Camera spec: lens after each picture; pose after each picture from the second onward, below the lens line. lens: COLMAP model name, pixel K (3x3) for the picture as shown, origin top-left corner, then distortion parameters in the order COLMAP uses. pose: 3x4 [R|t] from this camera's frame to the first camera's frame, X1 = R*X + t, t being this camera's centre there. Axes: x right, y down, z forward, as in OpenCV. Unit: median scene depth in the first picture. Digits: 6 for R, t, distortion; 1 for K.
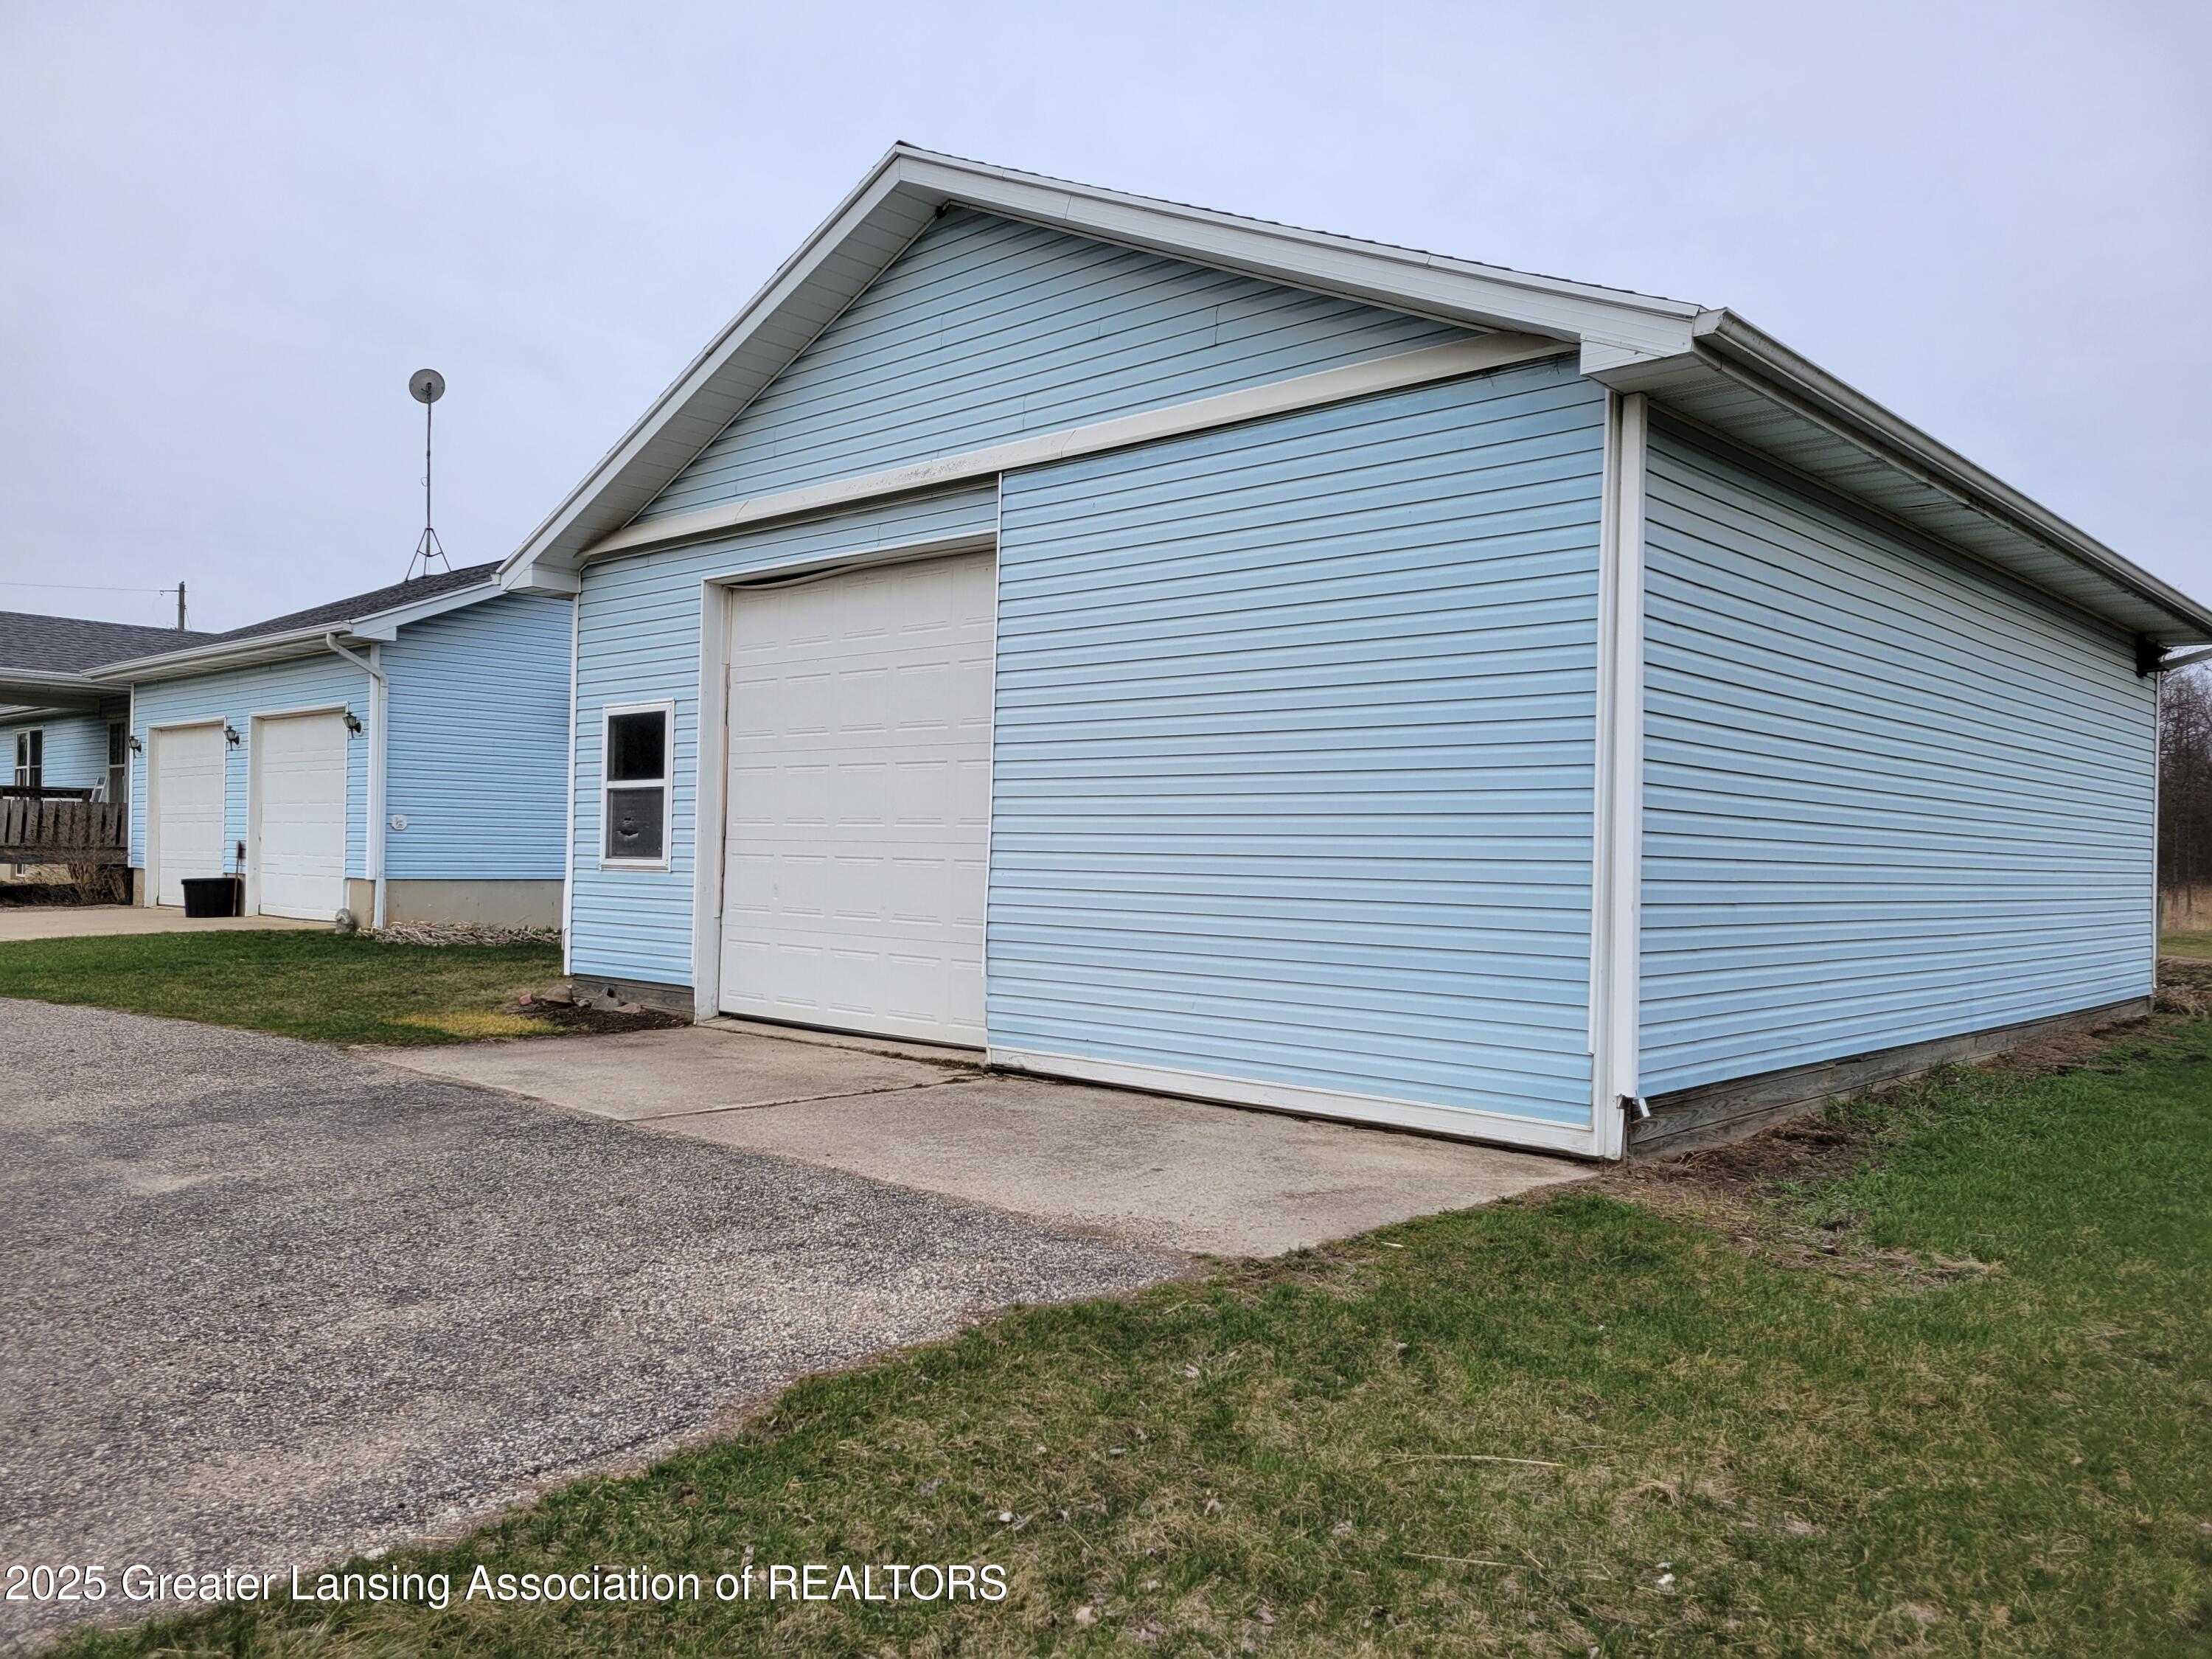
lens RADIAL K [[1666.1, 0, 1107.1], [0, 1666.1, 834.9], [0, 0, 1]] dist [-0.003244, -0.008743]
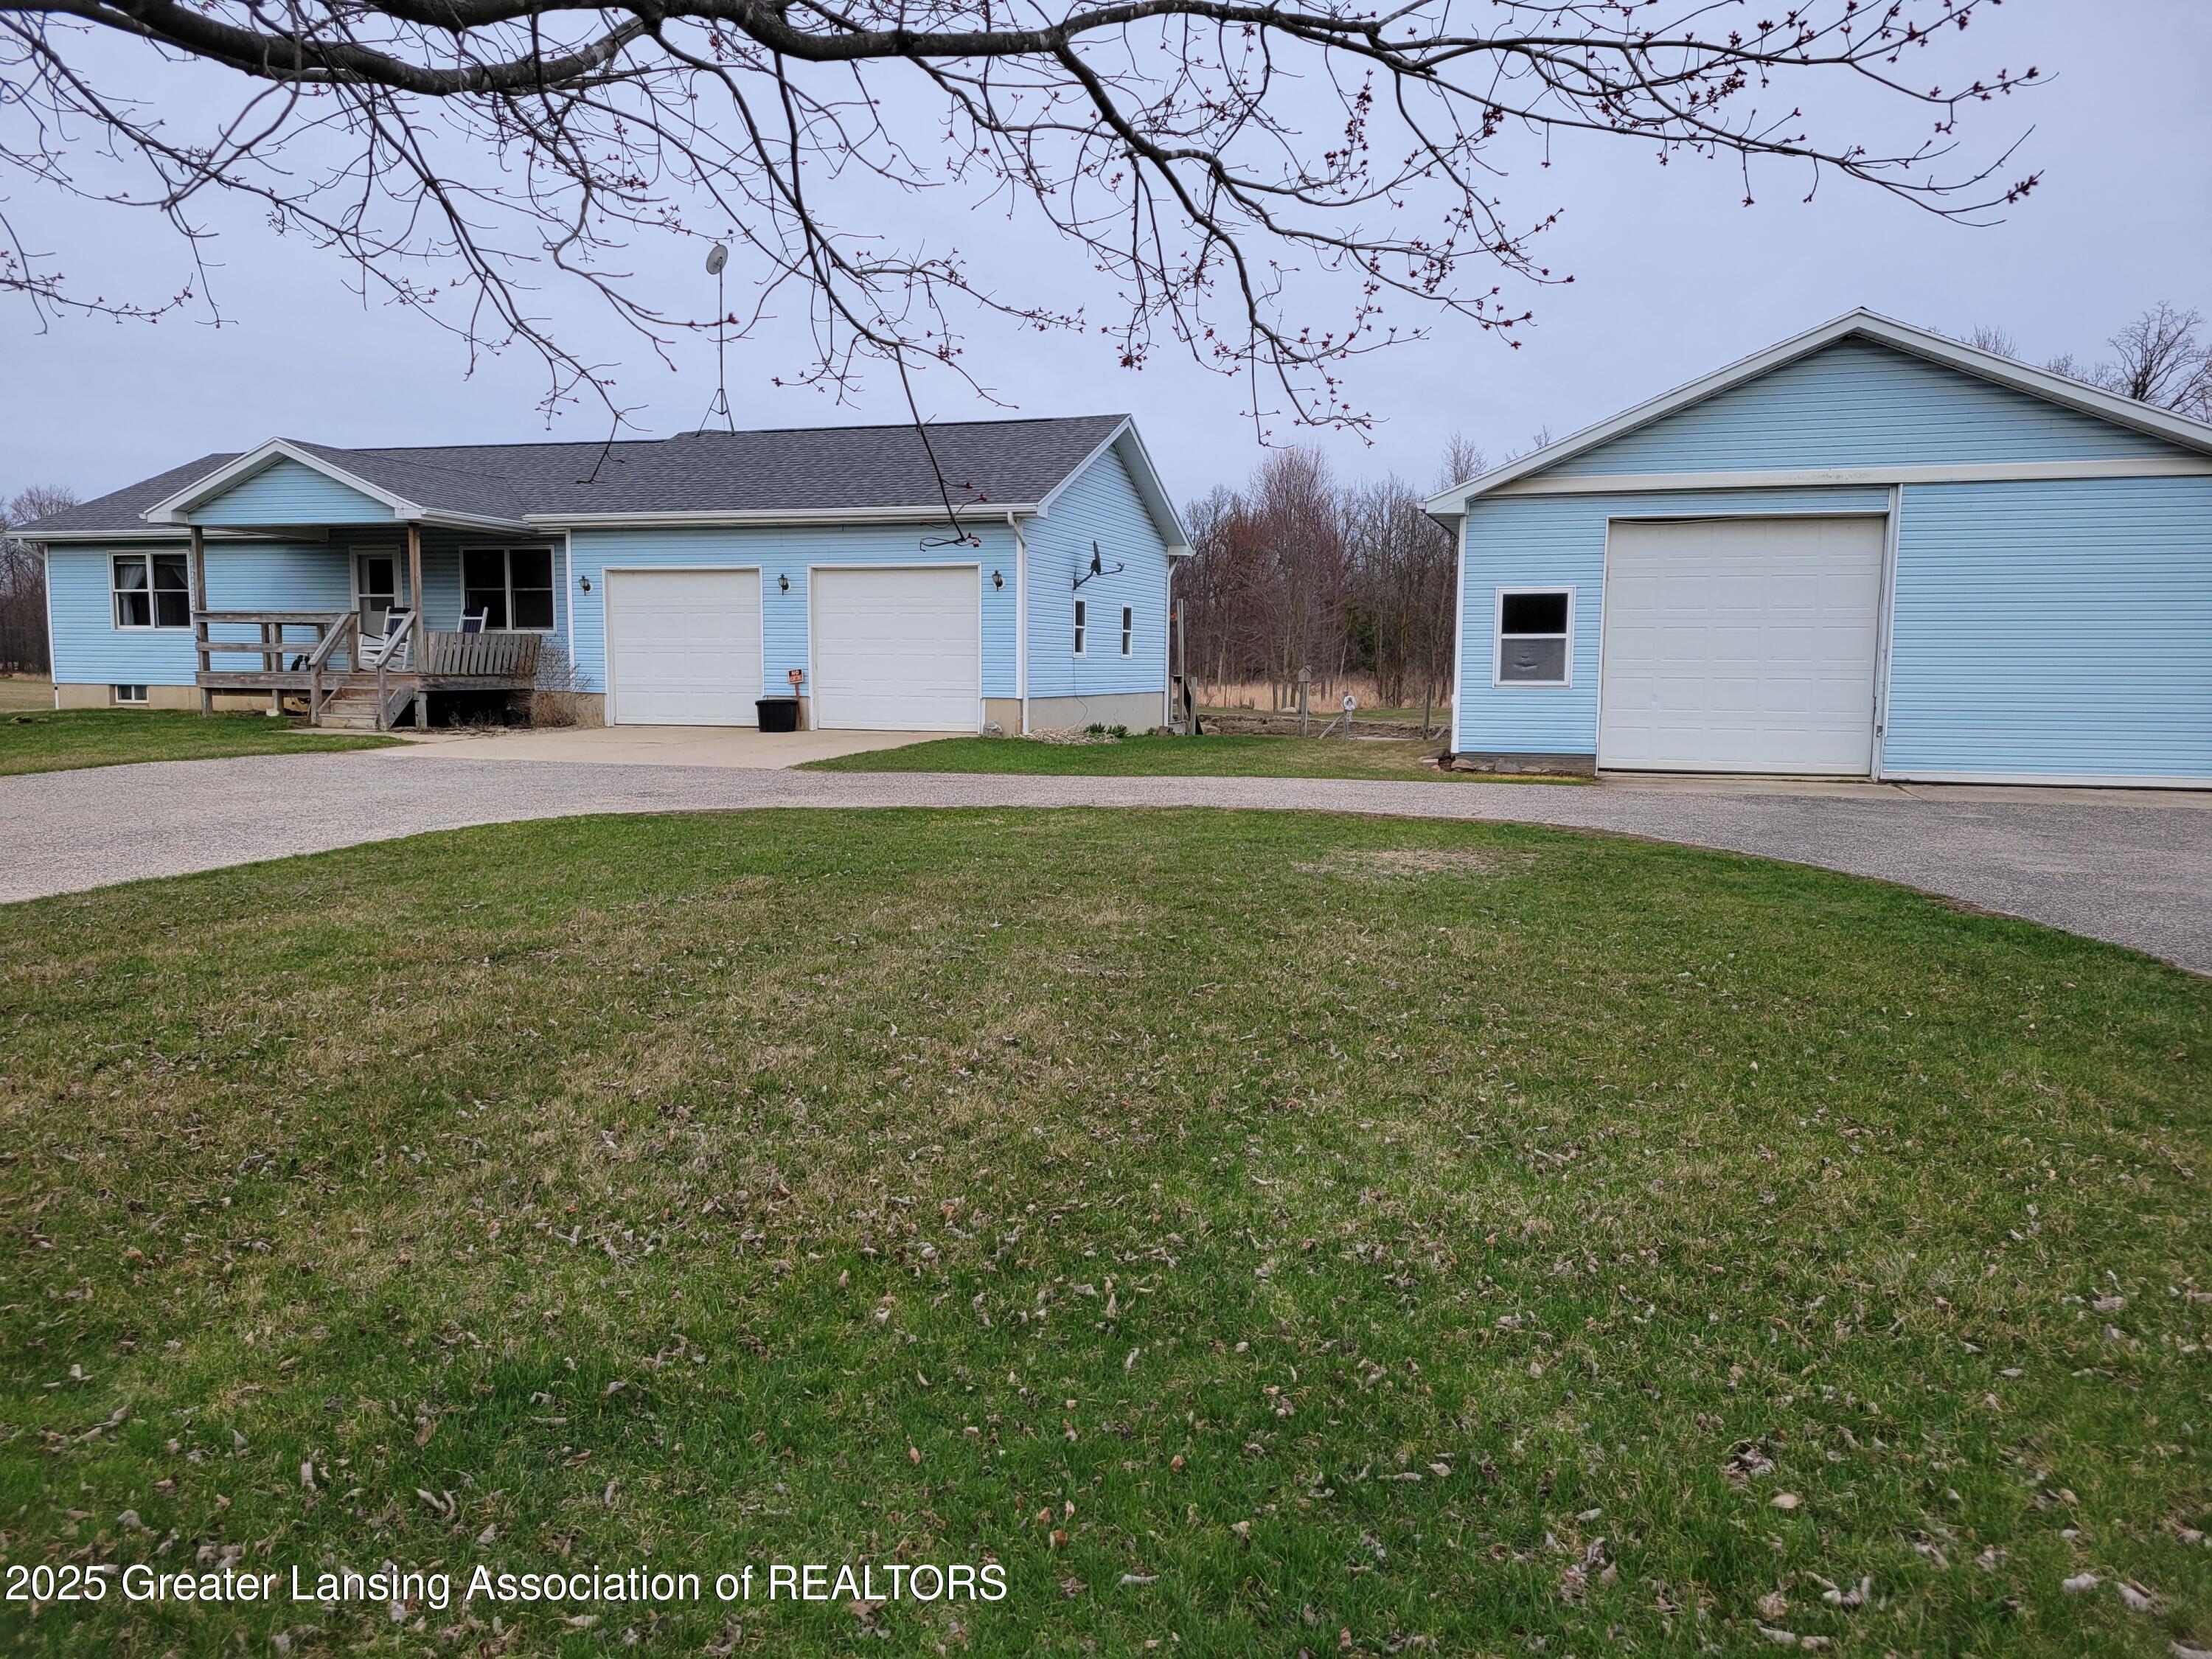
lens RADIAL K [[1666.1, 0, 1104.1], [0, 1666.1, 827.5], [0, 0, 1]] dist [-0.003244, -0.008743]
pose [[0.921707, -0.064320, 0.382517, -1.362468], [0.014248, 0.991104, 0.132323, -0.068720], [-0.387625, -0.116513, 0.914424, -0.391040]]
